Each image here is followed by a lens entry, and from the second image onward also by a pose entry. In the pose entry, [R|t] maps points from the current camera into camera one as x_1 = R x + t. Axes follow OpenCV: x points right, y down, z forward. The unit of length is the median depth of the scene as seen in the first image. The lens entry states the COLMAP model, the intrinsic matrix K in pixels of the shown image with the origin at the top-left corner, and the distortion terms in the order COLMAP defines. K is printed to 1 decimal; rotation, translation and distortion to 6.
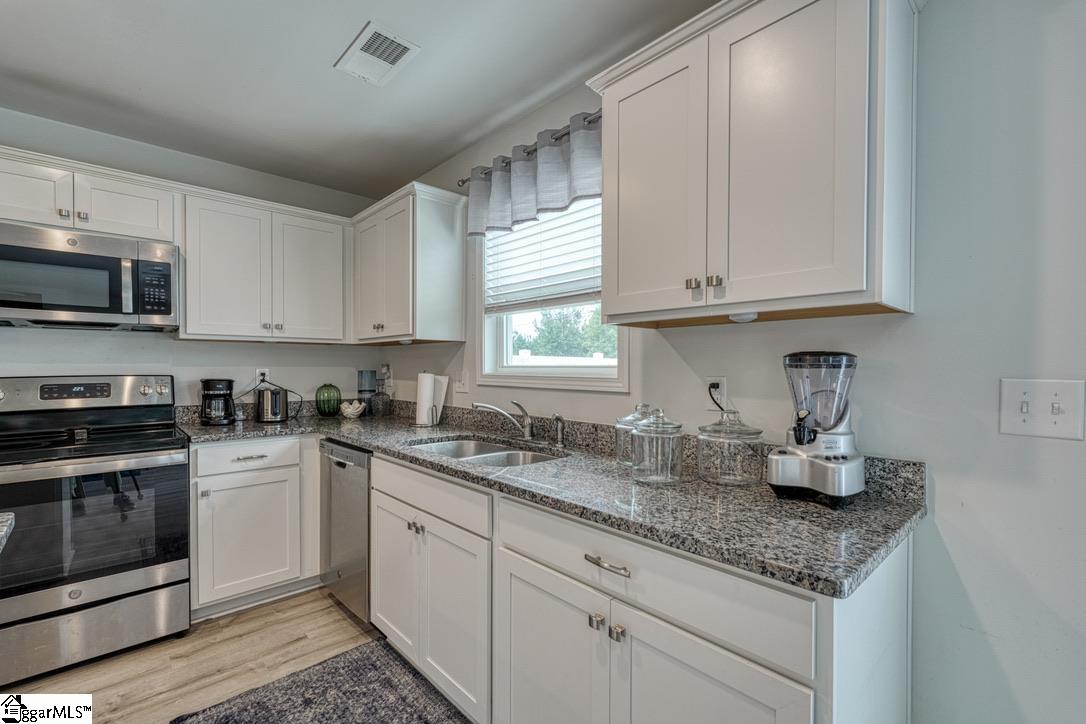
lens RADIAL K [[478.7, 0, 543.2], [0, 478.7, 369.7], [0, 0, 1]] dist [0.001574, 0.000703]
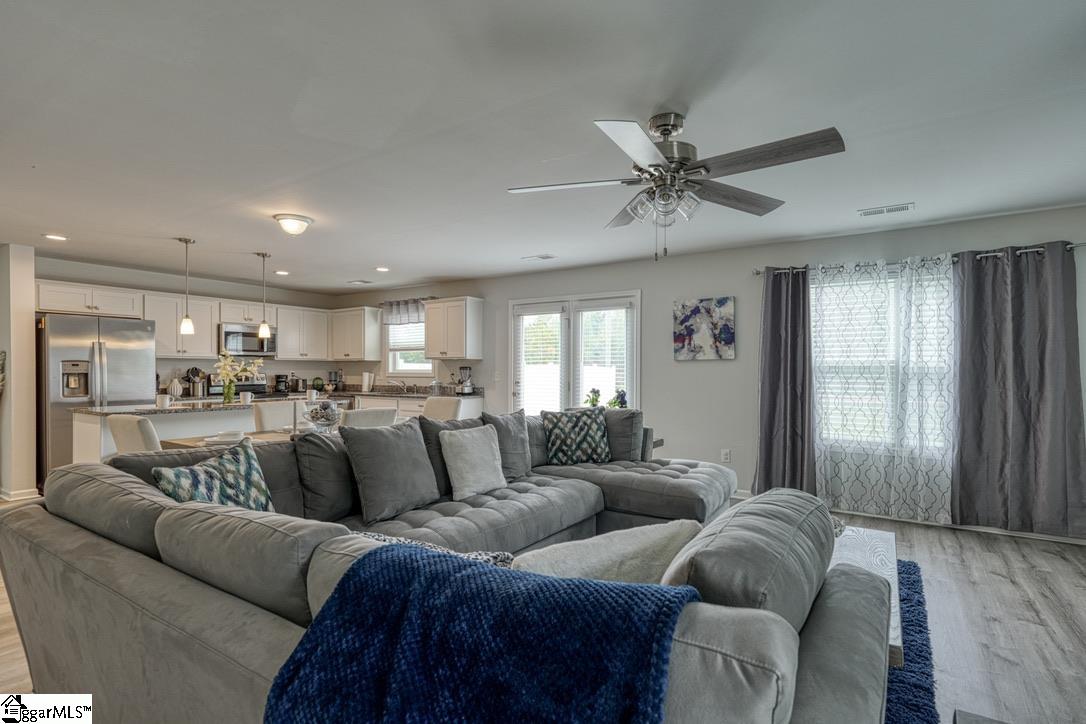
lens RADIAL K [[539.2, 0, 539.7], [0, 539.2, 370.6], [0, 0, 1]] dist [0.003766, -0.000026]
pose [[0.972479, -0.001537, 0.232985, -0.000850], [0.003175, 0.999973, -0.006655, 0.022877], [-0.232968, 0.007211, 0.972458, -2.461563]]
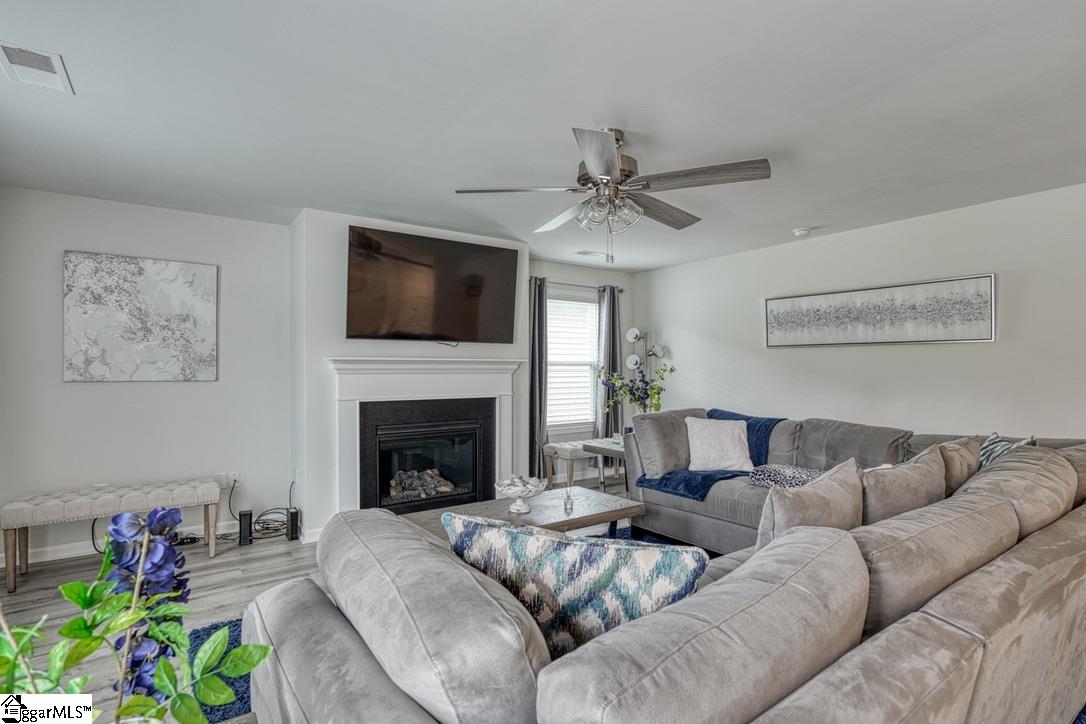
lens RADIAL K [[539.2, 0, 539.7], [0, 539.2, 370.6], [0, 0, 1]] dist [0.003766, -0.000026]
pose [[-0.990732, 0.001865, 0.135815, 0.493756], [0.003478, 0.999926, 0.011639, 0.007471], [-0.135784, 0.012004, -0.990666, -0.305683]]
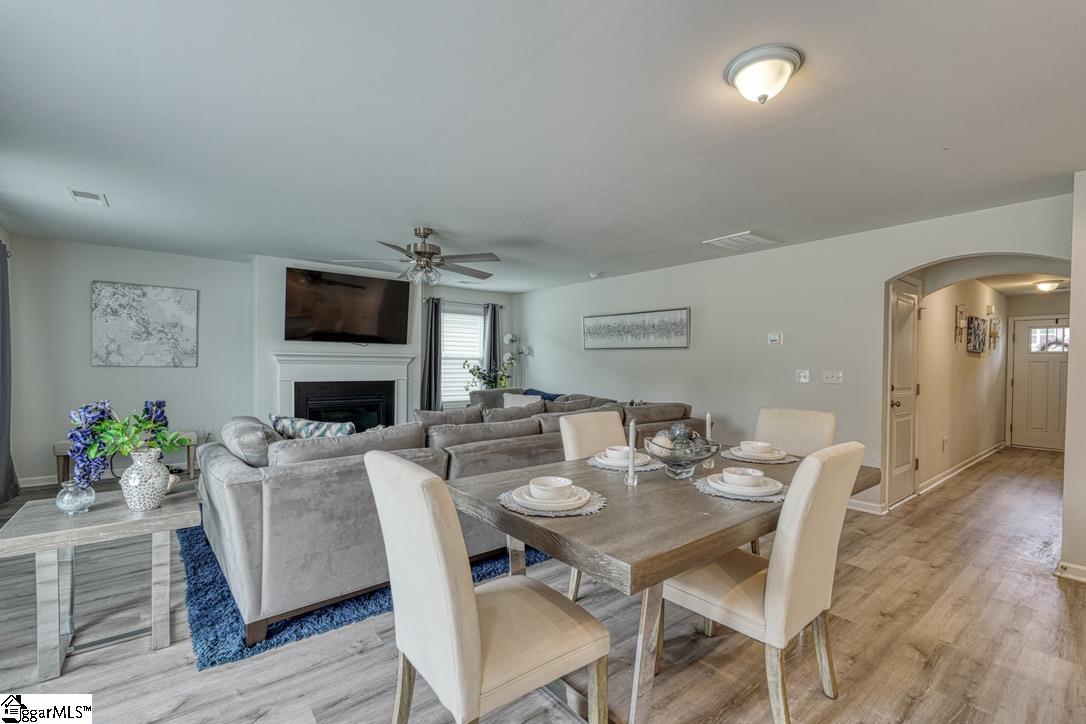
lens RADIAL K [[478.7, 0, 543.2], [0, 478.7, 369.7], [0, 0, 1]] dist [0.001574, 0.000703]
pose [[-0.997544, -0.011319, 0.069116, -0.077543], [-0.009732, 0.999682, 0.023245, 0.000126], [-0.069357, 0.022515, -0.997338, 0.316948]]
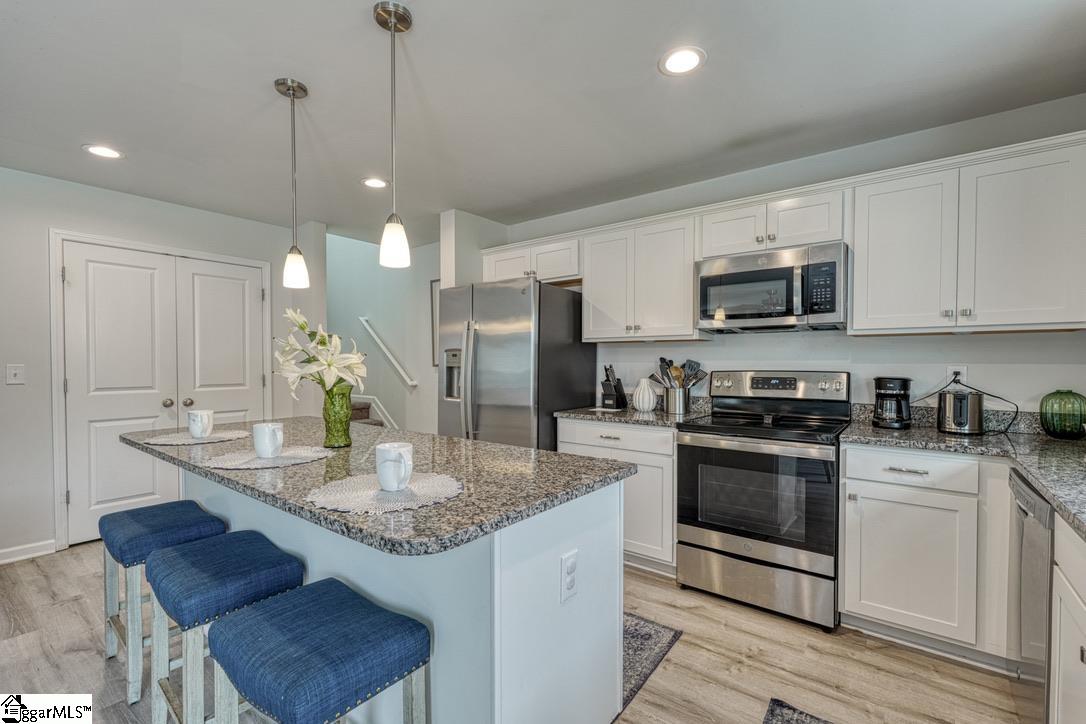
lens RADIAL K [[478.7, 0, 543.2], [0, 478.7, 369.7], [0, 0, 1]] dist [0.001574, 0.000703]
pose [[0.164043, 0.015961, -0.986324, 0.121210], [-0.009933, 0.999845, 0.014527, -0.001767], [0.986403, 0.007414, 0.164176, 0.226336]]
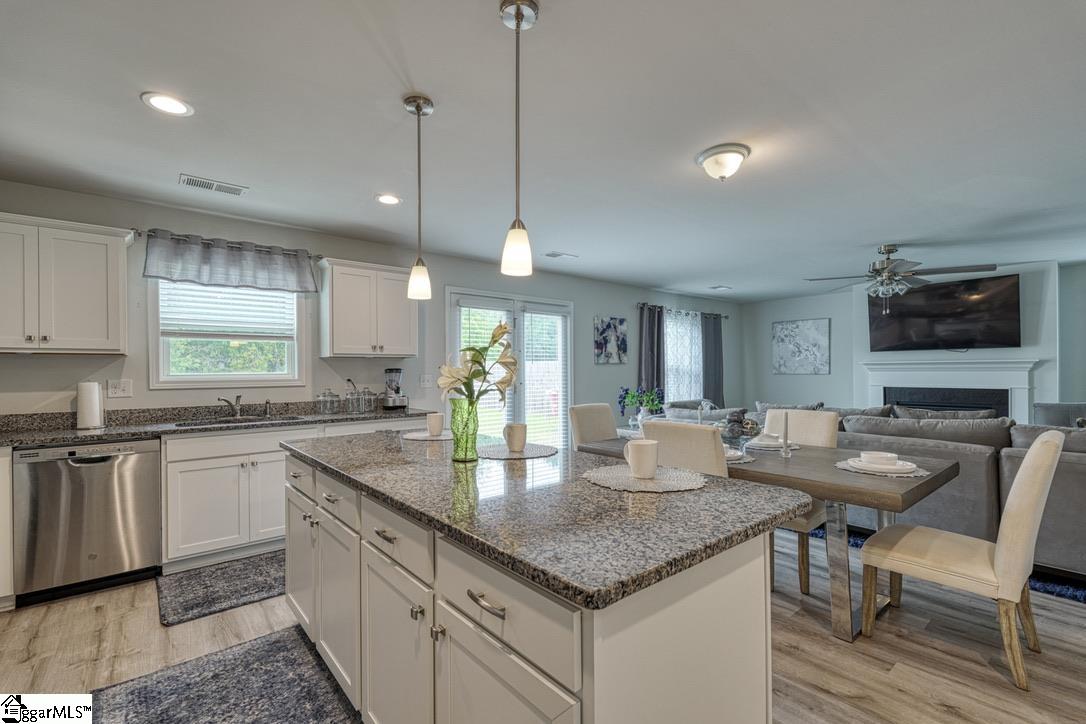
lens RADIAL K [[478.7, 0, 543.2], [0, 478.7, 369.7], [0, 0, 1]] dist [0.001574, 0.000703]
pose [[0.048546, 0.001196, 0.998820, -1.508405], [0.018031, 0.999835, -0.002073, -0.000664], [-0.998658, 0.018110, 0.048517, -0.147070]]
